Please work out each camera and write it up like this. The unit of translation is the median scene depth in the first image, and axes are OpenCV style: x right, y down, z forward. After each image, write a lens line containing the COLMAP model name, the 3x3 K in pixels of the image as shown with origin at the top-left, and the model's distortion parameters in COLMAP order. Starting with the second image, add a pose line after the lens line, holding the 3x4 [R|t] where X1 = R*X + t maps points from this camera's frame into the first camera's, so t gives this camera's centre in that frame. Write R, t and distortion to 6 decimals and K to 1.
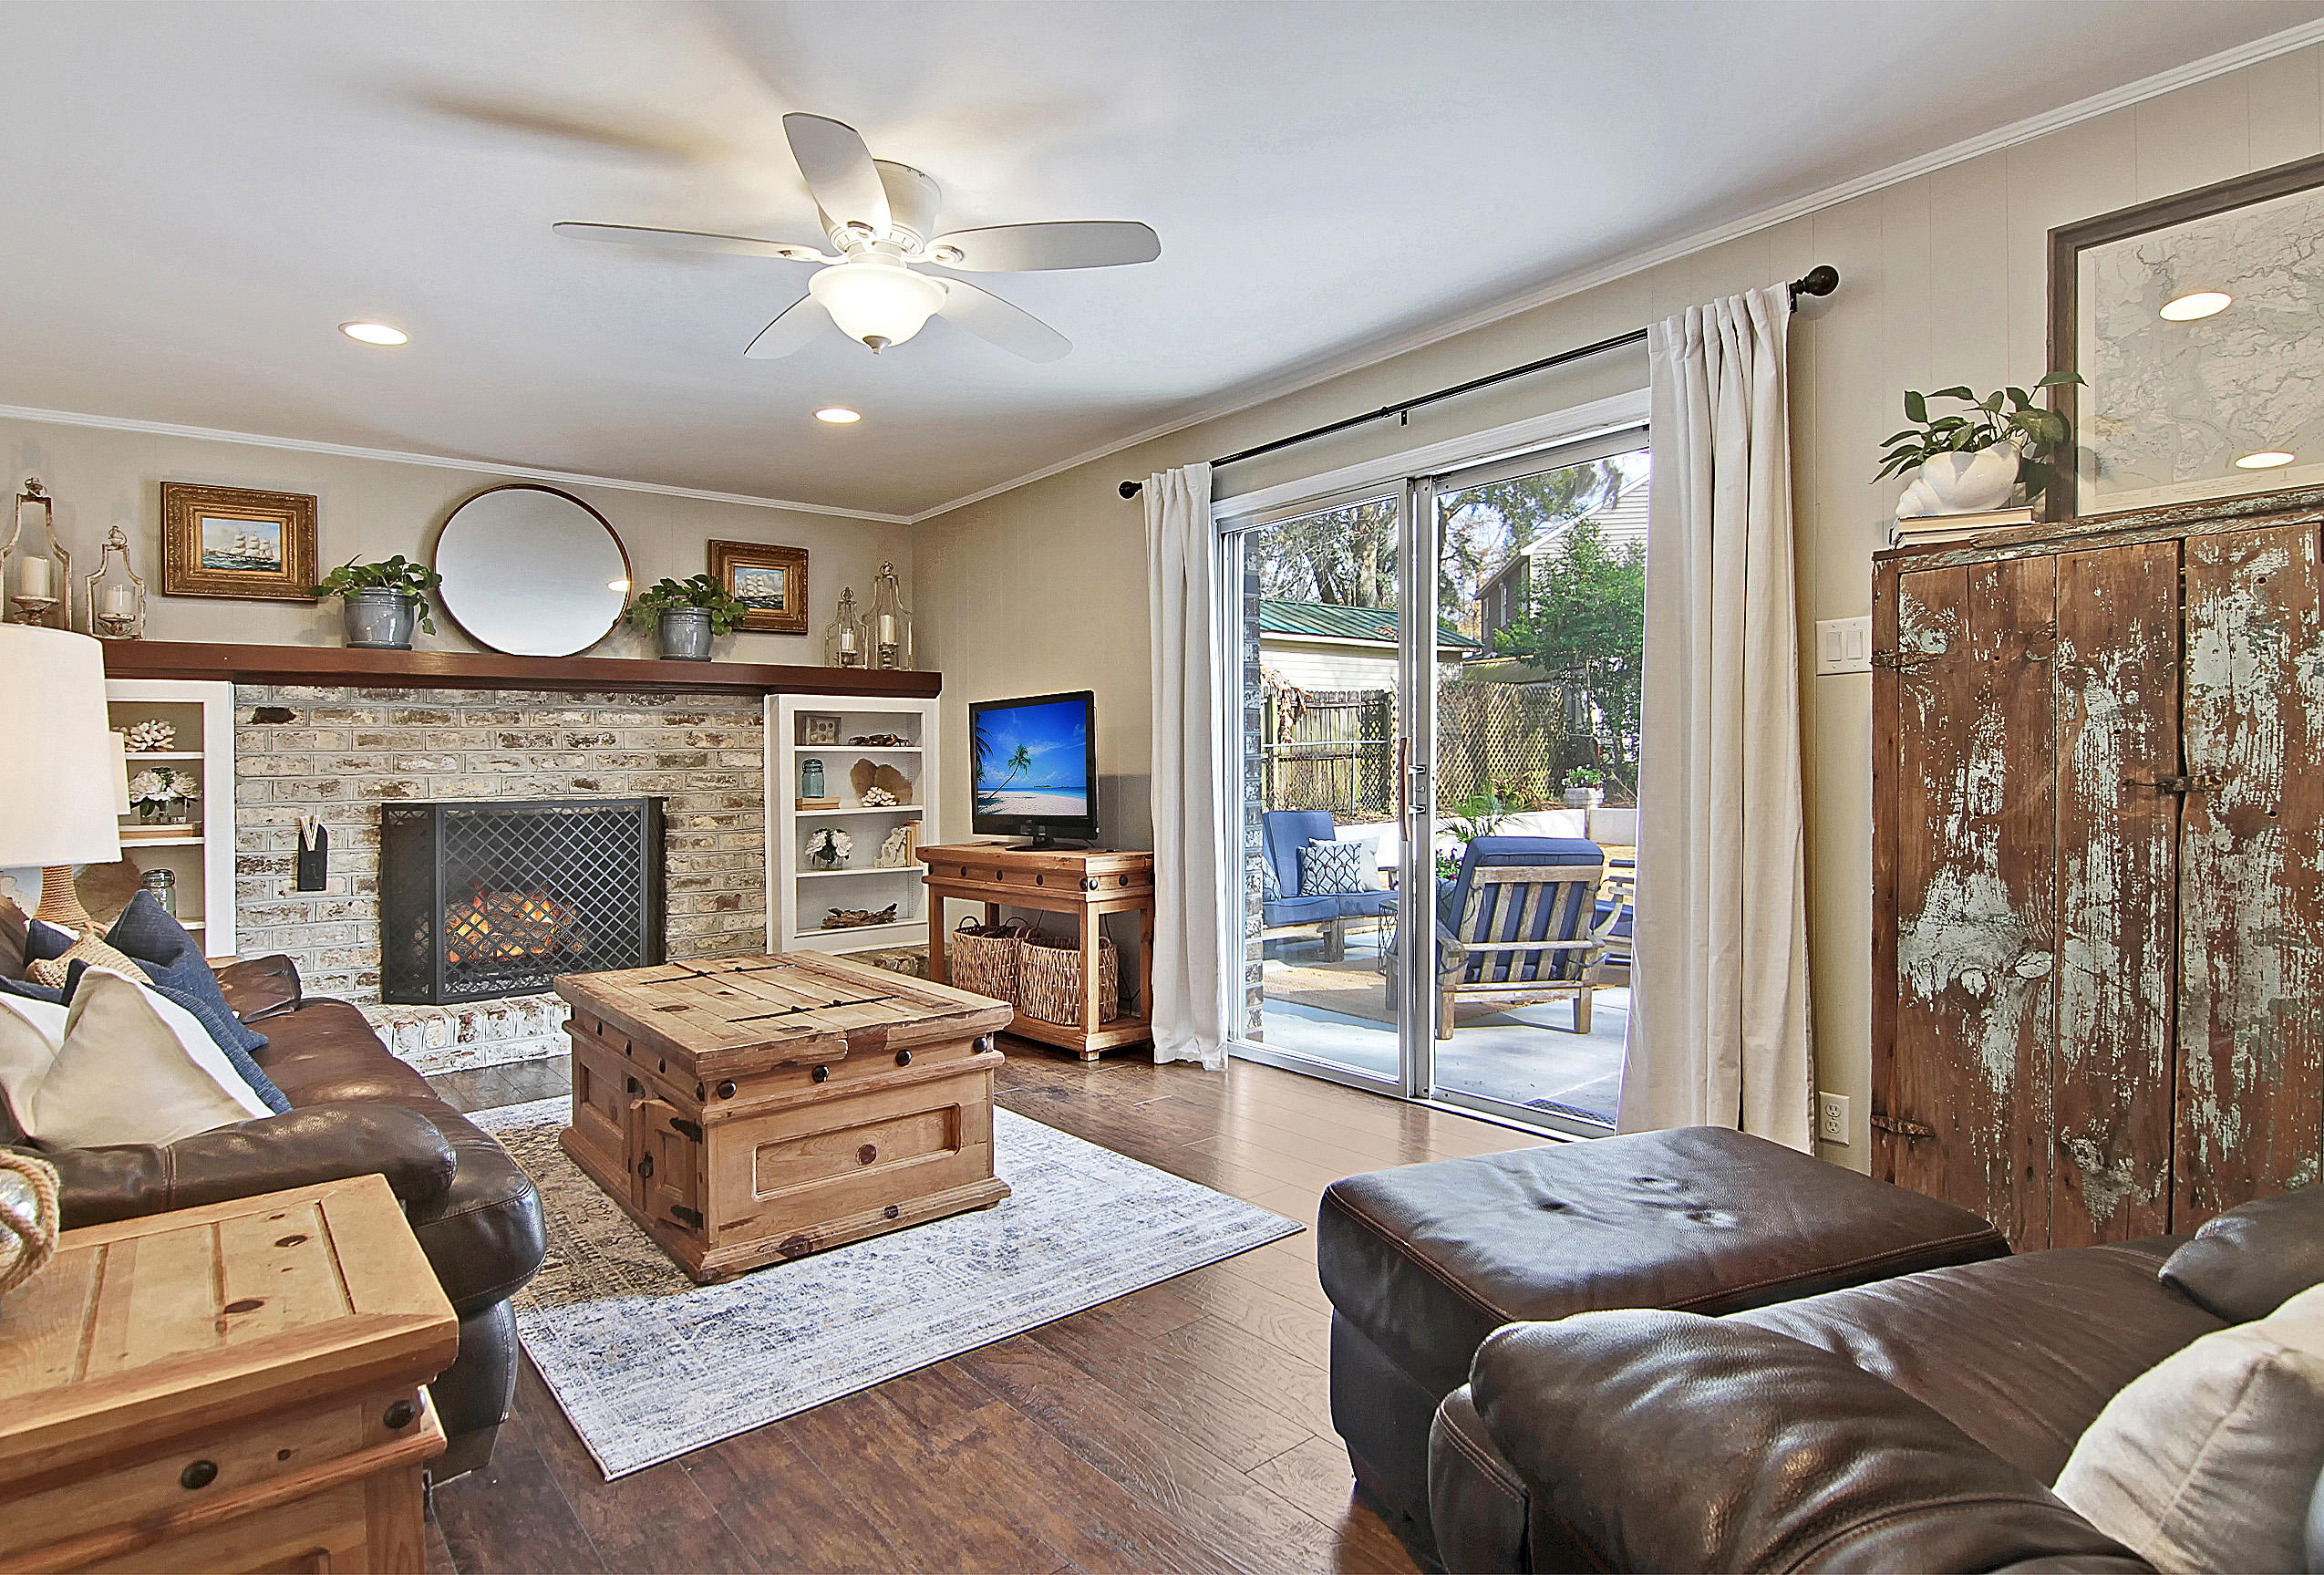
lens RADIAL K [[1192.2, 0, 1169.4], [0, 1192.2, 781.4], [0, 0, 1]] dist [-0.024033, -0.000359]
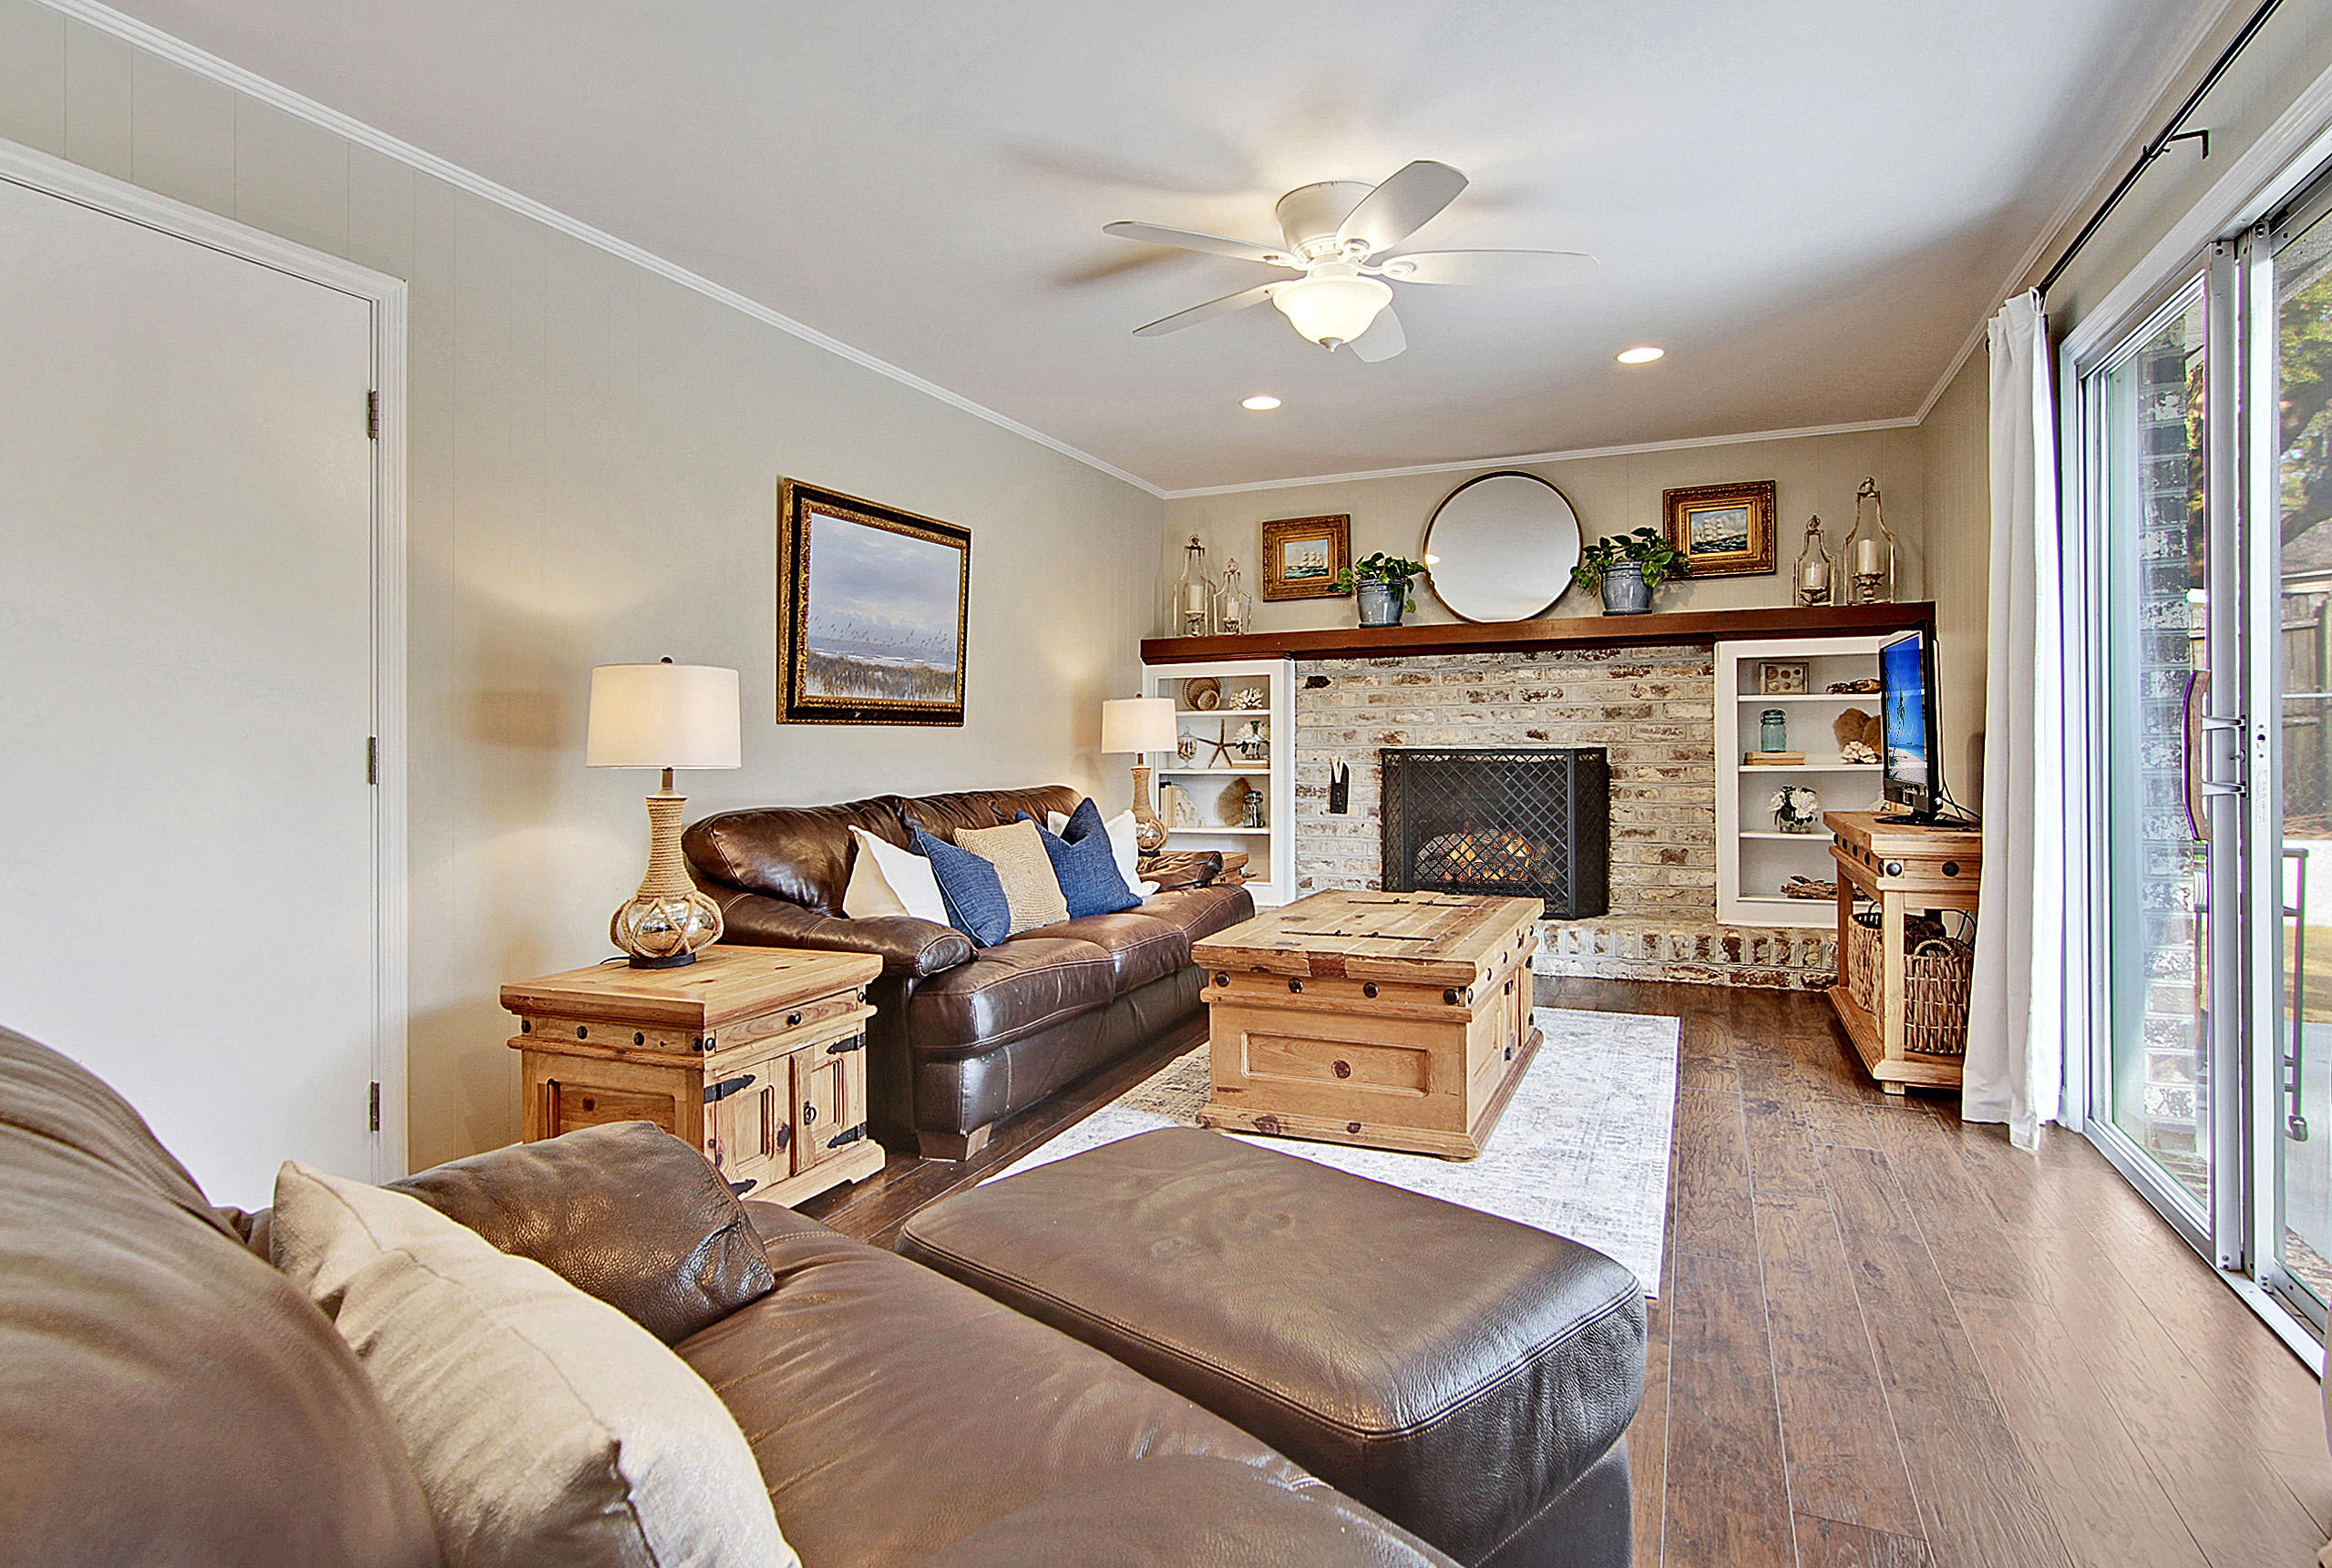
lens RADIAL K [[1257.2, 0, 1201.5], [0, 1257.2, 736.9], [0, 0, 1]] dist [0.002015, 0.000455]
pose [[0.449994, 0.010923, -0.892965, 0.426069], [-0.006352, 0.999939, 0.009031, -0.004380], [0.893009, 0.001608, 0.450036, 0.203300]]
